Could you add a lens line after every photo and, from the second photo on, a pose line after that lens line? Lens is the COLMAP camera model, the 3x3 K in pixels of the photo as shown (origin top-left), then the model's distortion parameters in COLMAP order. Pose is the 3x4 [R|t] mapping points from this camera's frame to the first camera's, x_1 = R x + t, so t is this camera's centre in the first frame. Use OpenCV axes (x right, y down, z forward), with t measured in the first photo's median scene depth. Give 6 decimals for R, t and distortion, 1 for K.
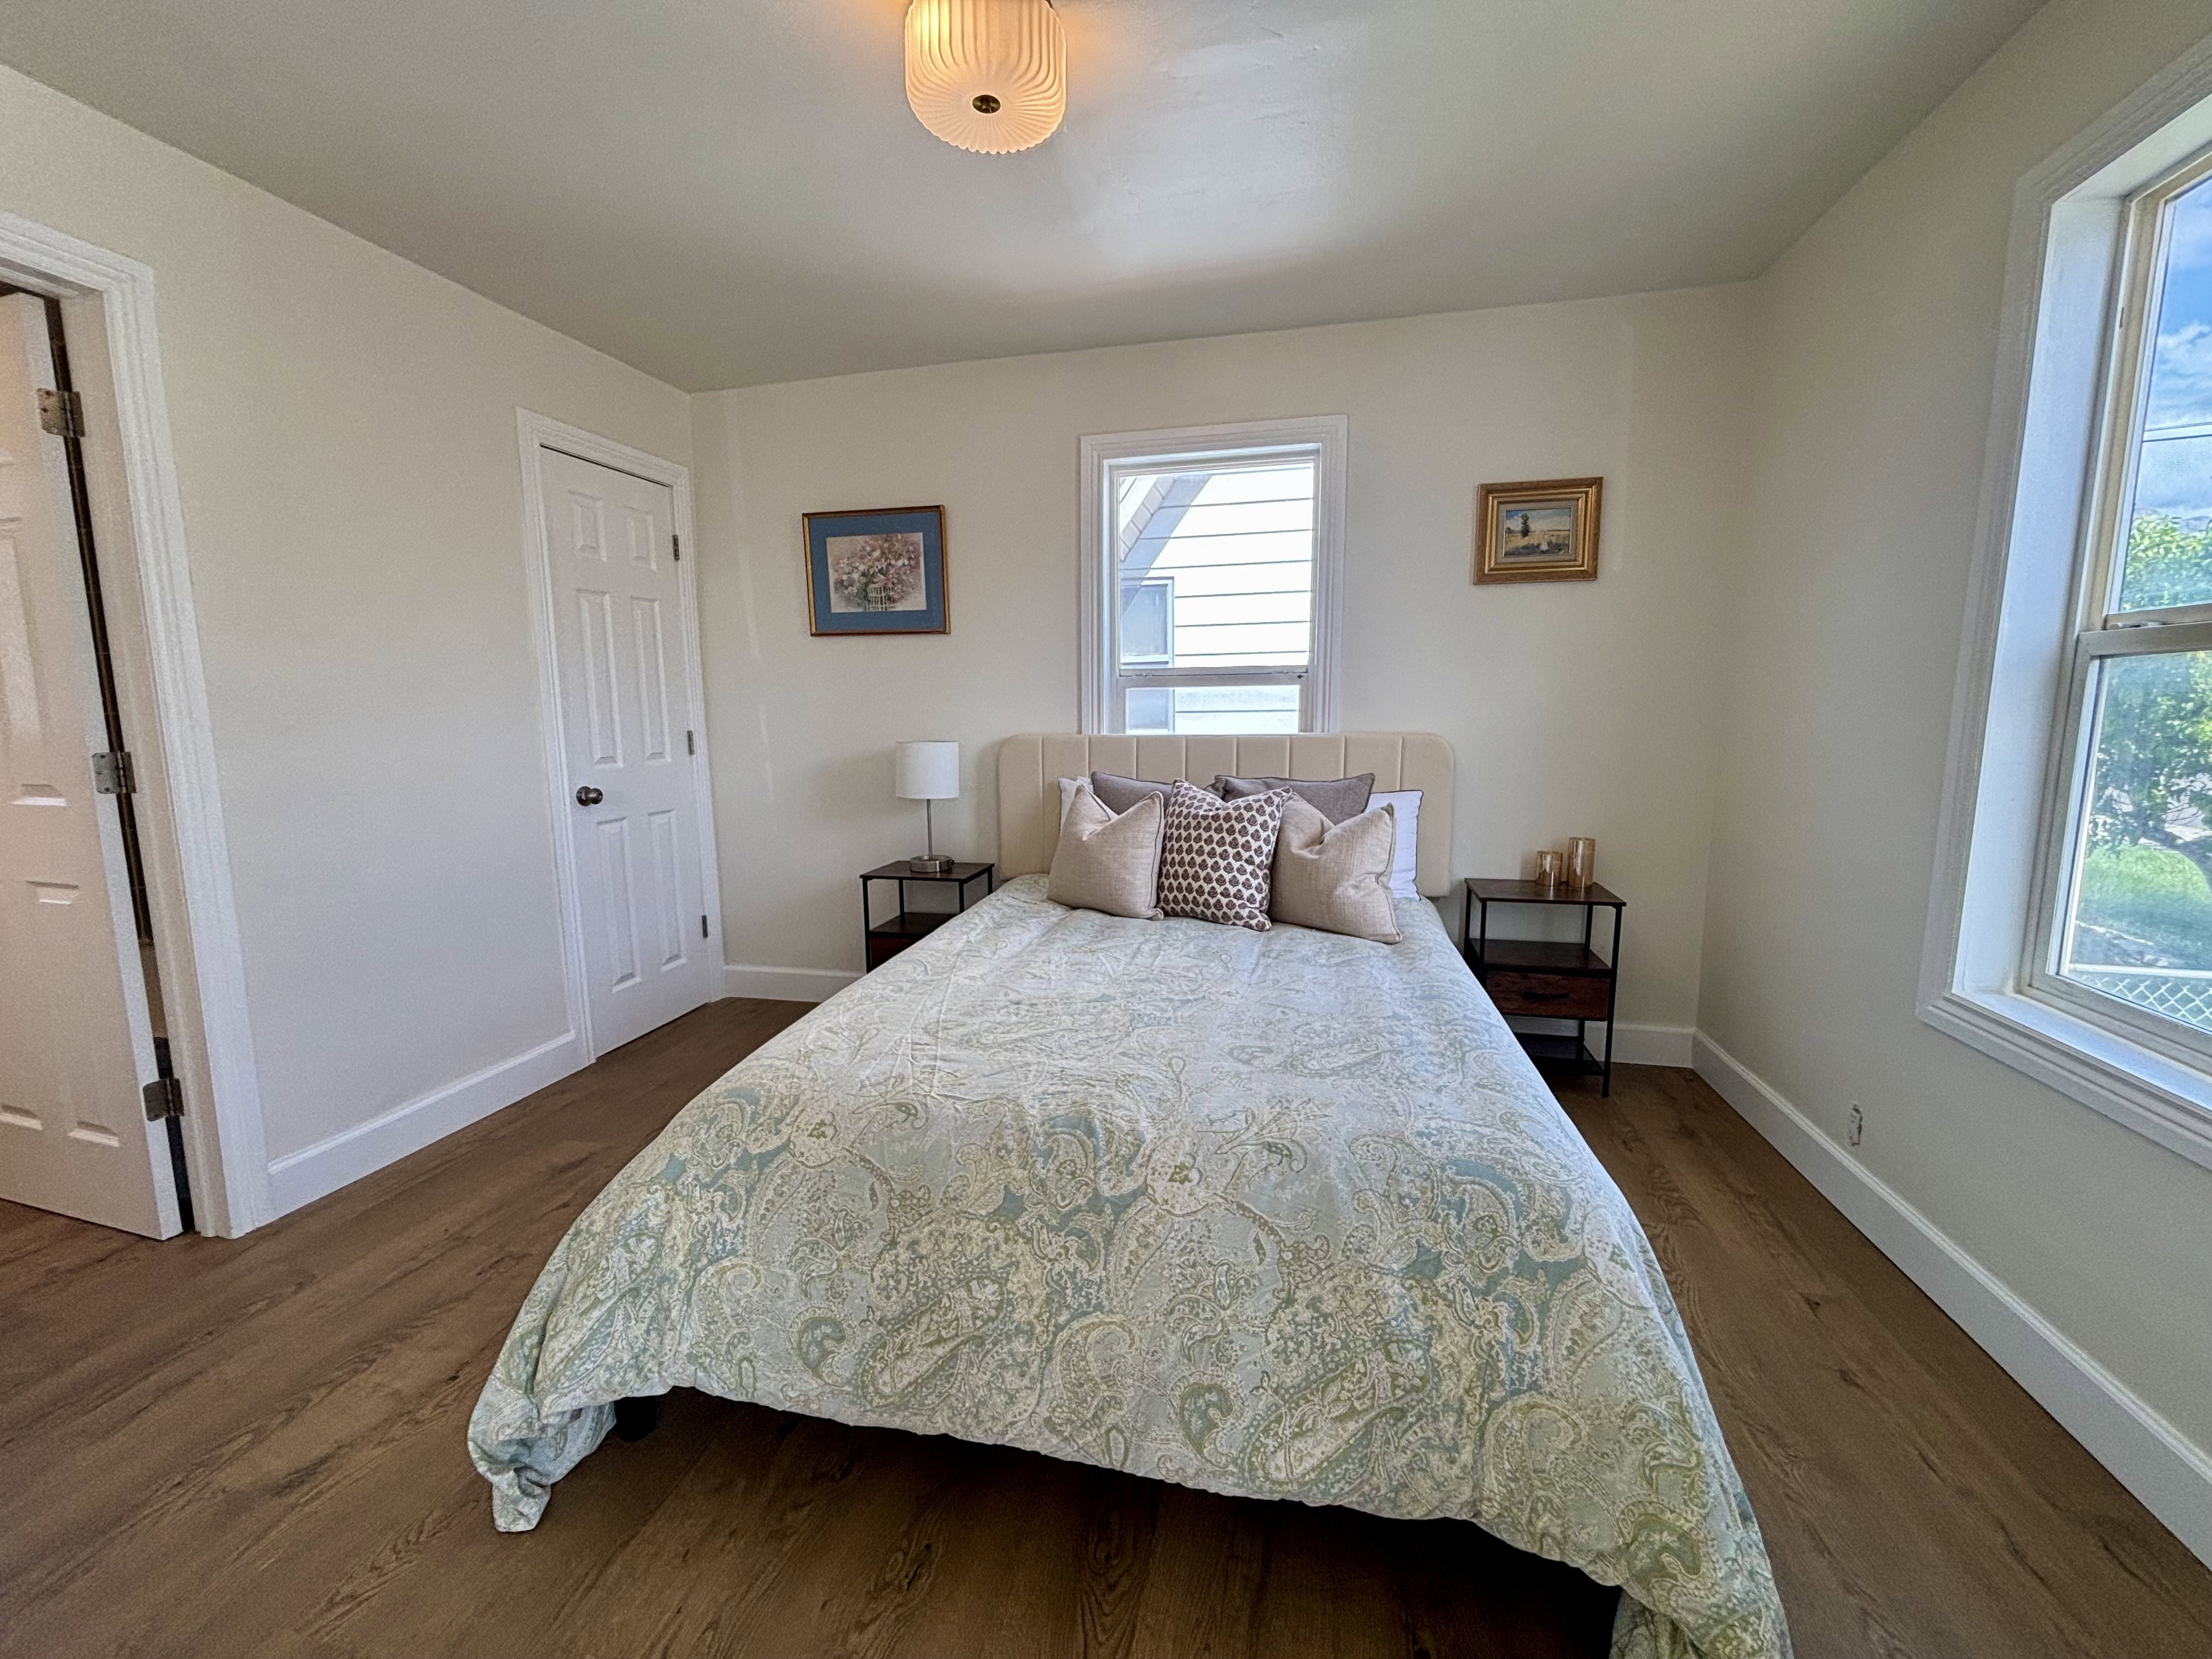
lens RADIAL K [[898.2, 0, 1096.8], [0, 898.2, 828.7], [0, 0, 1]] dist [0.000683, -0.001053]
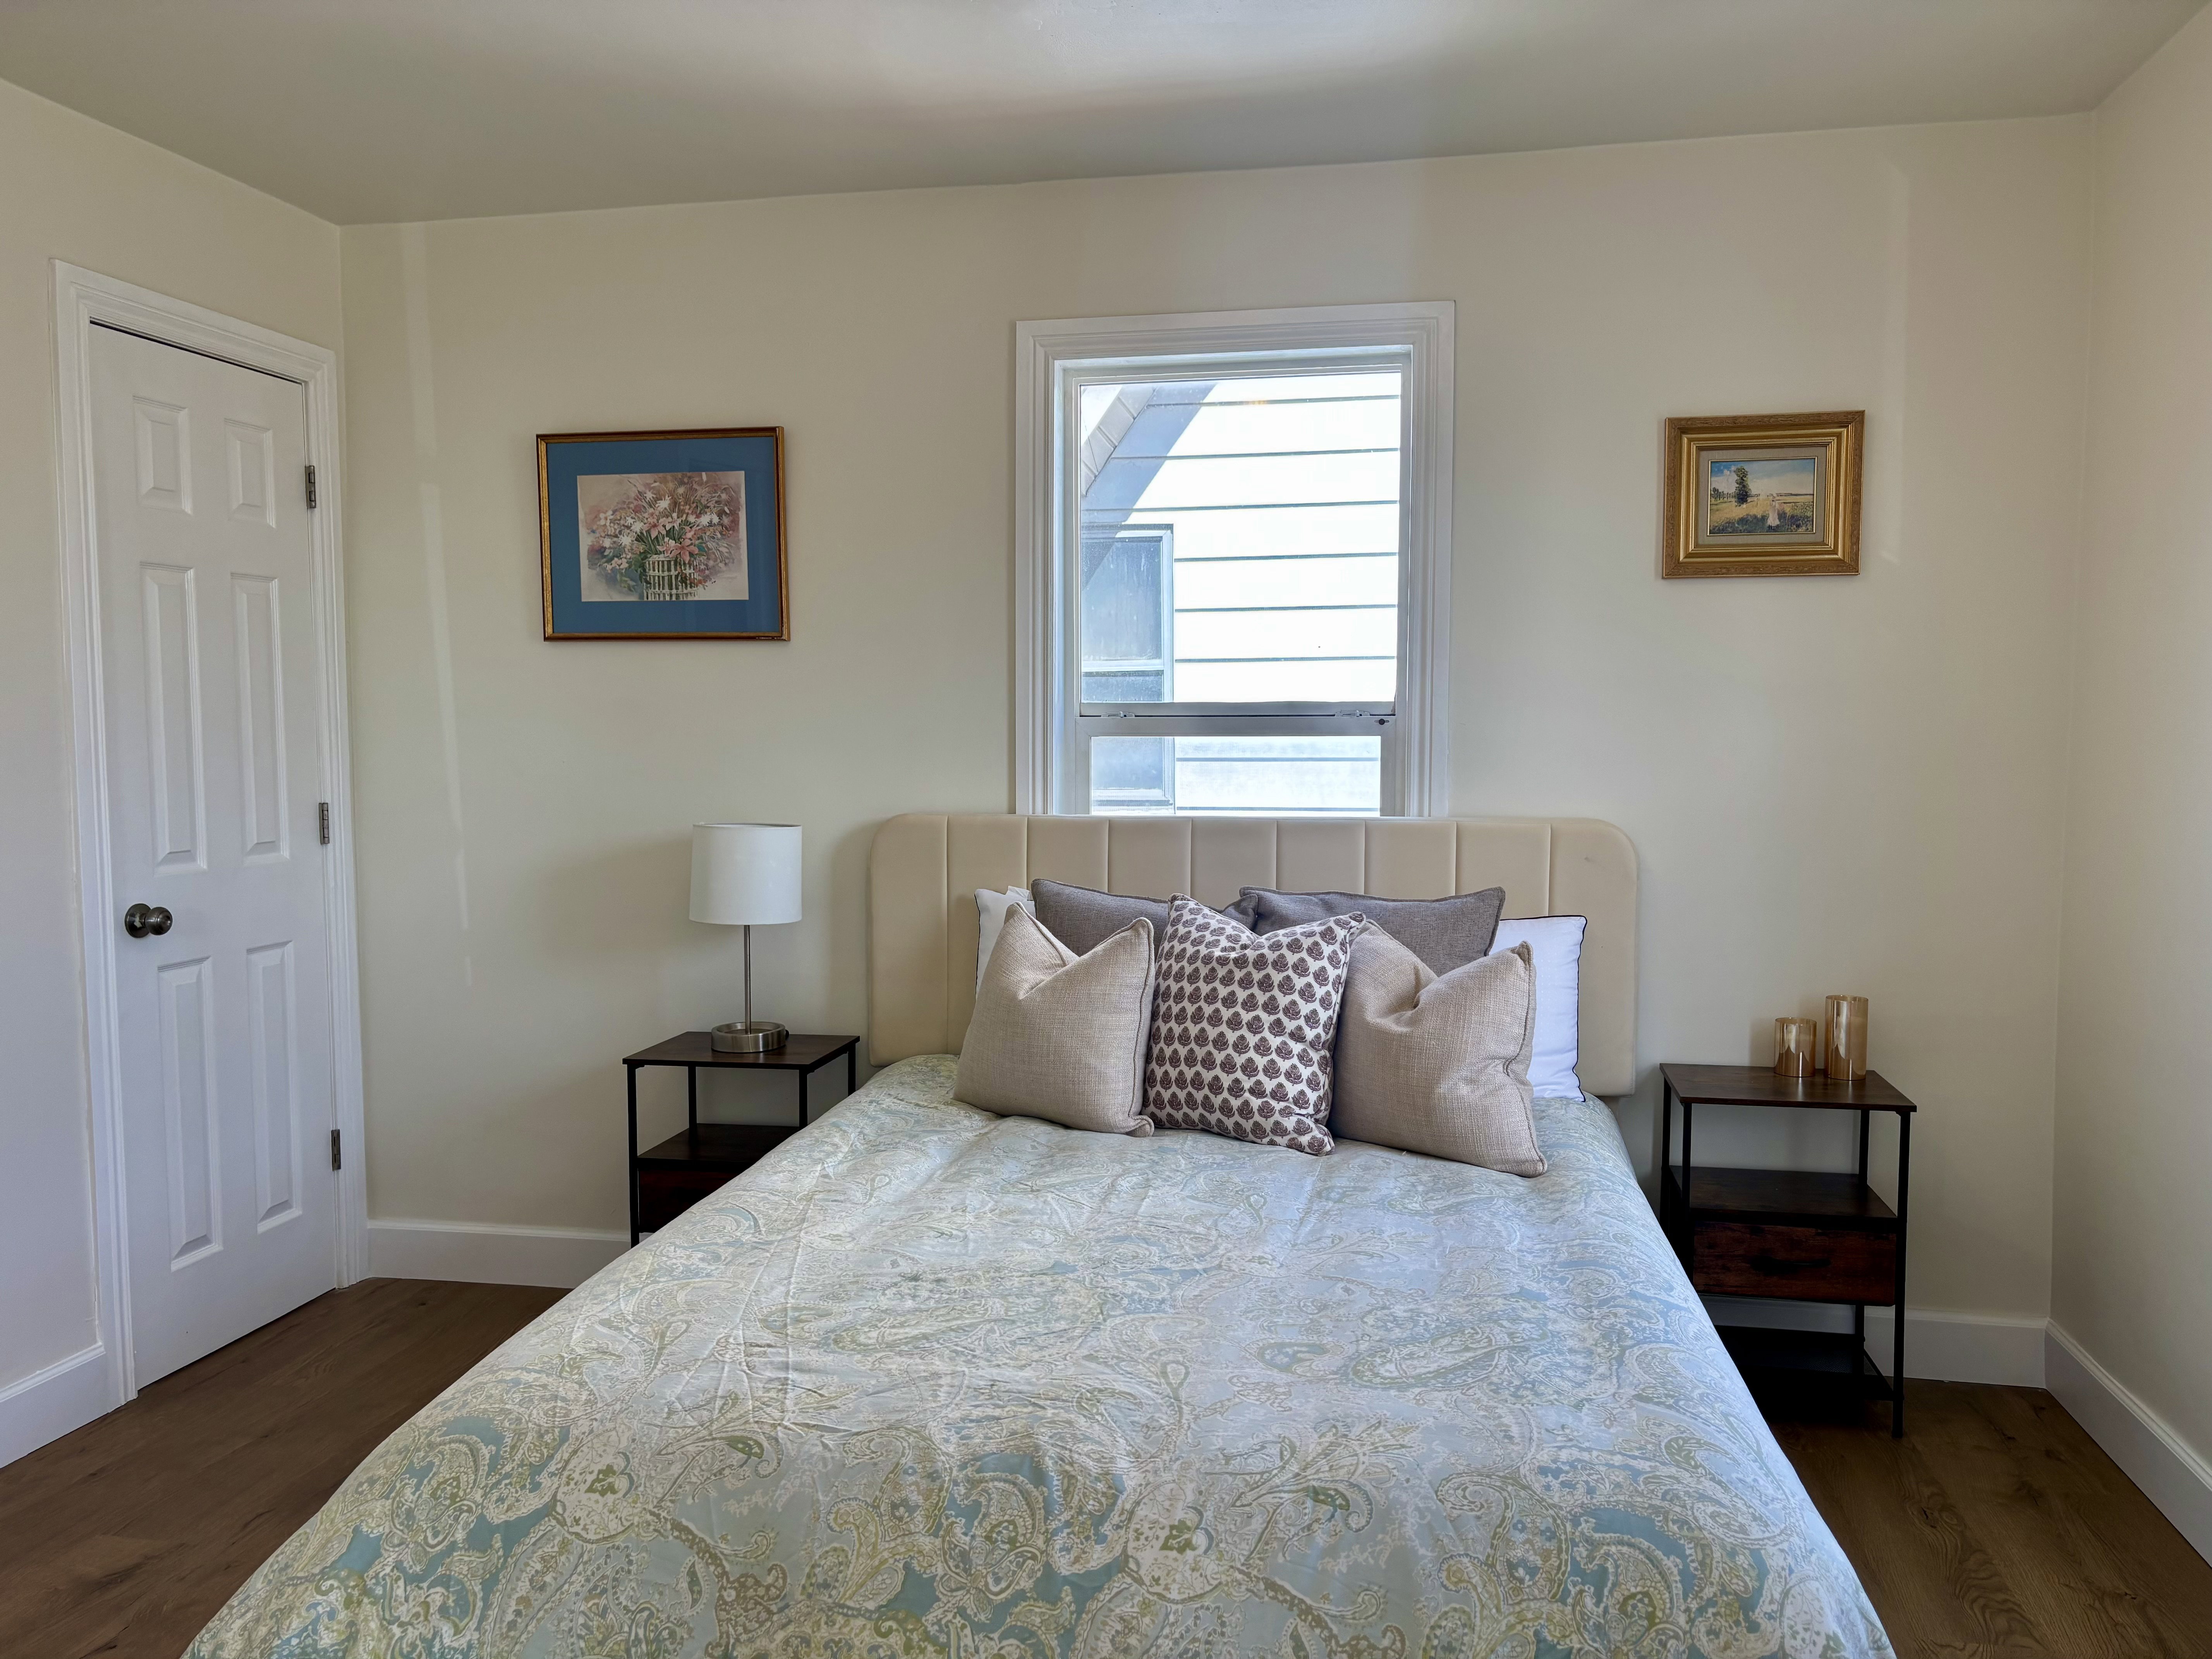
lens RADIAL K [[1672.1, 0, 1115.0], [0, 1672.1, 844.2], [0, 0, 1]] dist [0.035513, -0.036109]
pose [[0.998709, 0.005600, 0.050481, -0.007585], [-0.002149, 0.997671, -0.068169, -0.014465], [-0.050745, 0.067973, 0.996396, -0.108295]]
